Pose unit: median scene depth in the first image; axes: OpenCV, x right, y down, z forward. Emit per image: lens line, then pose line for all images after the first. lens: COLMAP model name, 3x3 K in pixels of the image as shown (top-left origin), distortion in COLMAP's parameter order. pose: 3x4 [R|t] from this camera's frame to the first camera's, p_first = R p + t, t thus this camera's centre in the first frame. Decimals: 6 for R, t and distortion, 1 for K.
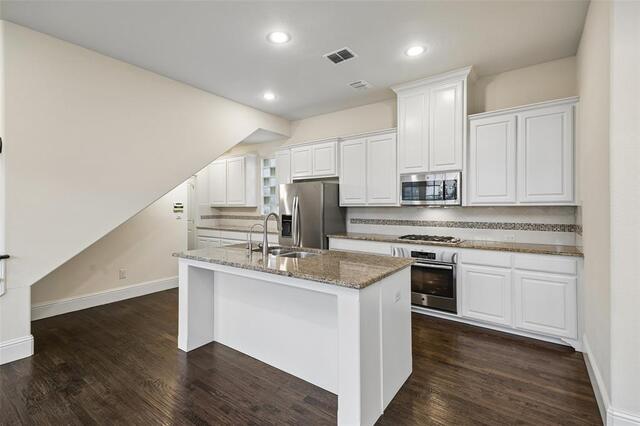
lens RADIAL K [[297.3, 0, 321.2], [0, 297.3, 210.7], [0, 0, 1]] dist [0.040408, -0.000062]
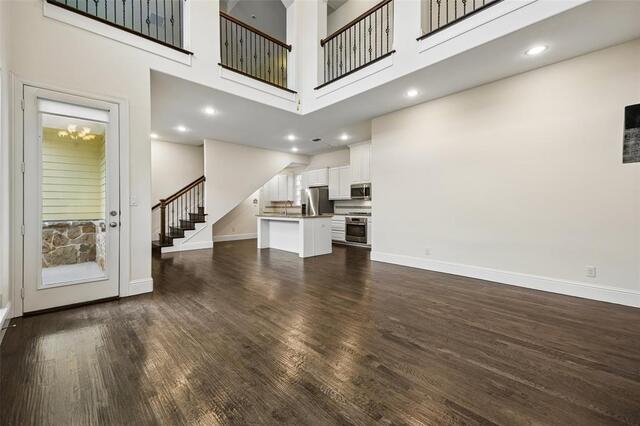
lens RADIAL K [[274.9, 0, 320.0], [0, 274.9, 213.0], [0, 0, 1]] dist [-0.020035, -0.000027]
pose [[0.981388, 0.005910, -0.191946, 0.416193], [-0.004572, 0.999962, 0.007415, 0.070380], [0.191982, -0.006400, 0.981378, -0.988541]]
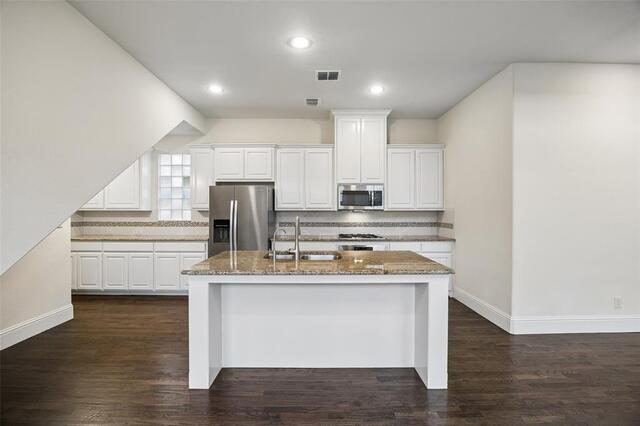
lens RADIAL K [[274.9, 0, 320.0], [0, 274.9, 213.0], [0, 0, 1]] dist [-0.020035, -0.000027]
pose [[0.806428, -0.002571, 0.591327, -0.428506], [0.006099, 0.999974, -0.003970, -0.001482], [-0.591301, 0.006808, 0.806422, 0.152453]]
